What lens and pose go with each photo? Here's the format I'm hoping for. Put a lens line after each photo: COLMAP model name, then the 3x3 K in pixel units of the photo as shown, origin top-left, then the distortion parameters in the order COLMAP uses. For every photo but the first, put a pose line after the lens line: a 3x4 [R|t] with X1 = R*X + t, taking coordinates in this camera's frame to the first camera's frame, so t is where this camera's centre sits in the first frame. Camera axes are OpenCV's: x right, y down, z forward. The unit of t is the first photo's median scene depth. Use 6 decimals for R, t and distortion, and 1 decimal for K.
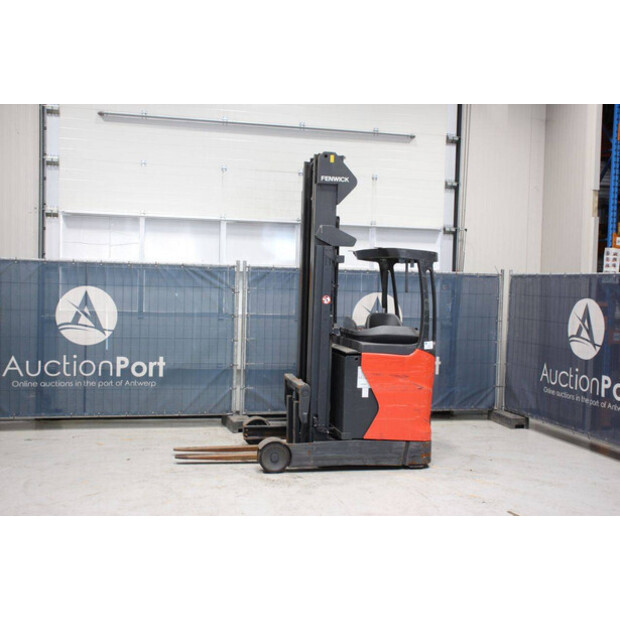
lens RADIAL K [[753.0, 0, 310.0], [0, 753.0, 310.0], [0, 0, 1]] dist [-0.001048, 0.041889]
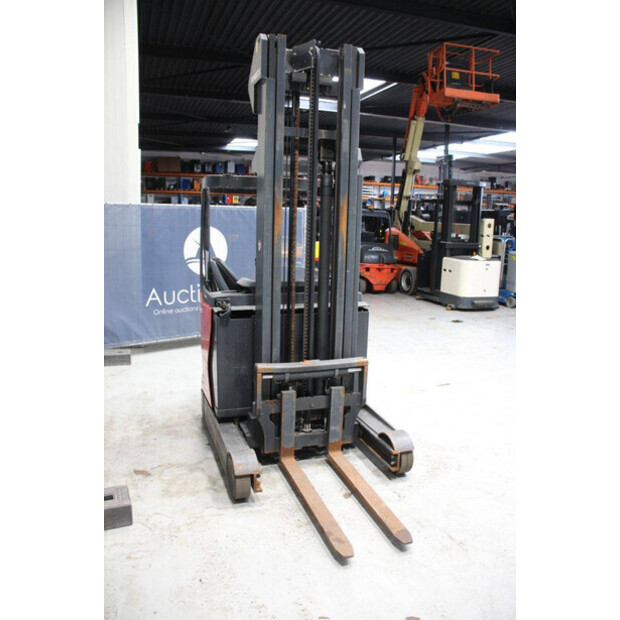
lens RADIAL K [[516.0, 0, 310.0], [0, 516.0, 310.0], [0, 0, 1]] dist [-0.163071, 0.148475]
pose [[-0.120042, -0.202201, 0.971959, -0.424718], [0.004002, 0.978932, 0.204146, -0.048899], [-0.992761, 0.028396, -0.116703, 0.934338]]
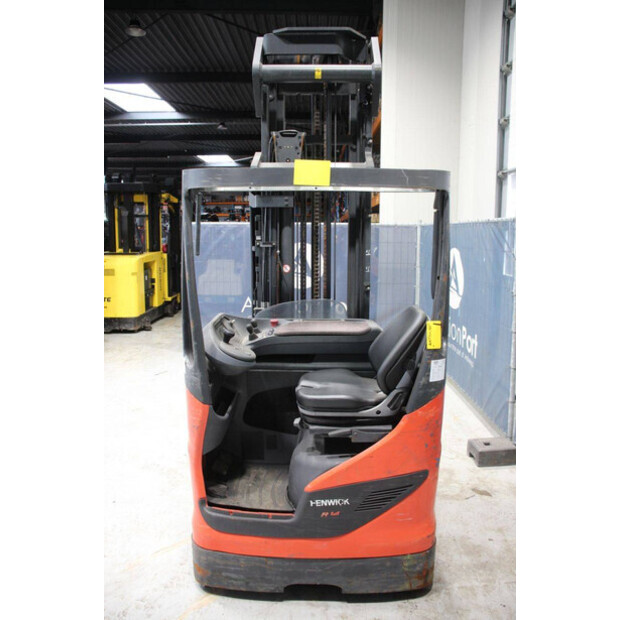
lens RADIAL K [[508.8, 0, 310.0], [0, 508.8, 310.0], [0, 0, 1]] dist [-0.162272, 0.131657]
pose [[-0.230510, 0.119909, -0.965654, 0.383145], [-0.041853, 0.990238, 0.132953, -0.030755], [0.972169, 0.071063, -0.223242, 0.970000]]
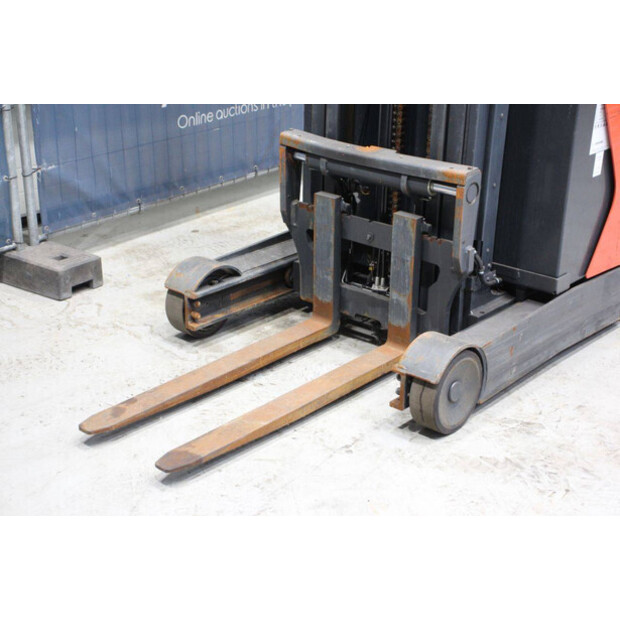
lens RADIAL K [[1031.9, 0, 310.0], [0, 1031.9, 310.0], [0, 0, 1]] dist [0.136339, 0.021047]
pose [[0.799298, -0.238092, 0.551756, -0.293003], [0.025318, 0.930690, 0.364933, -0.015531], [-0.600402, -0.277721, 0.749926, 0.554933]]
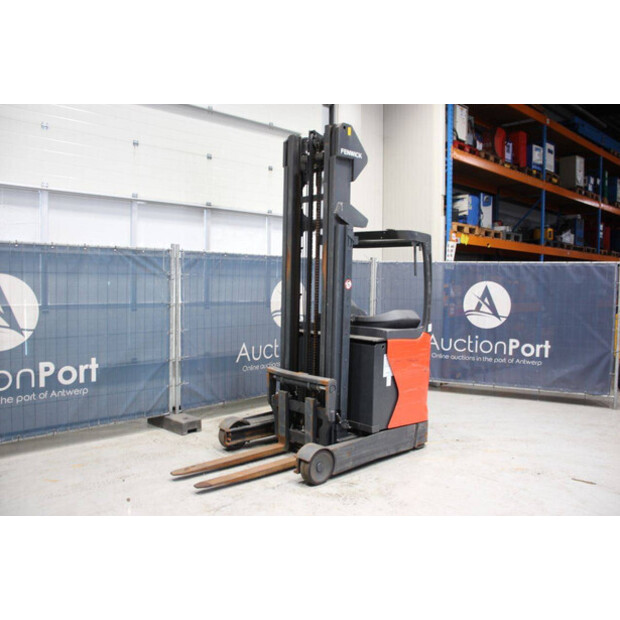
lens RADIAL K [[535.3, 0, 310.0], [0, 535.3, 310.0], [0, 0, 1]] dist [-0.159702, 0.174212]
pose [[0.859759, -0.041157, 0.509038, -0.292120], [0.024721, 0.998933, 0.039013, -0.007739], [-0.510101, -0.020958, 0.859859, 0.391380]]
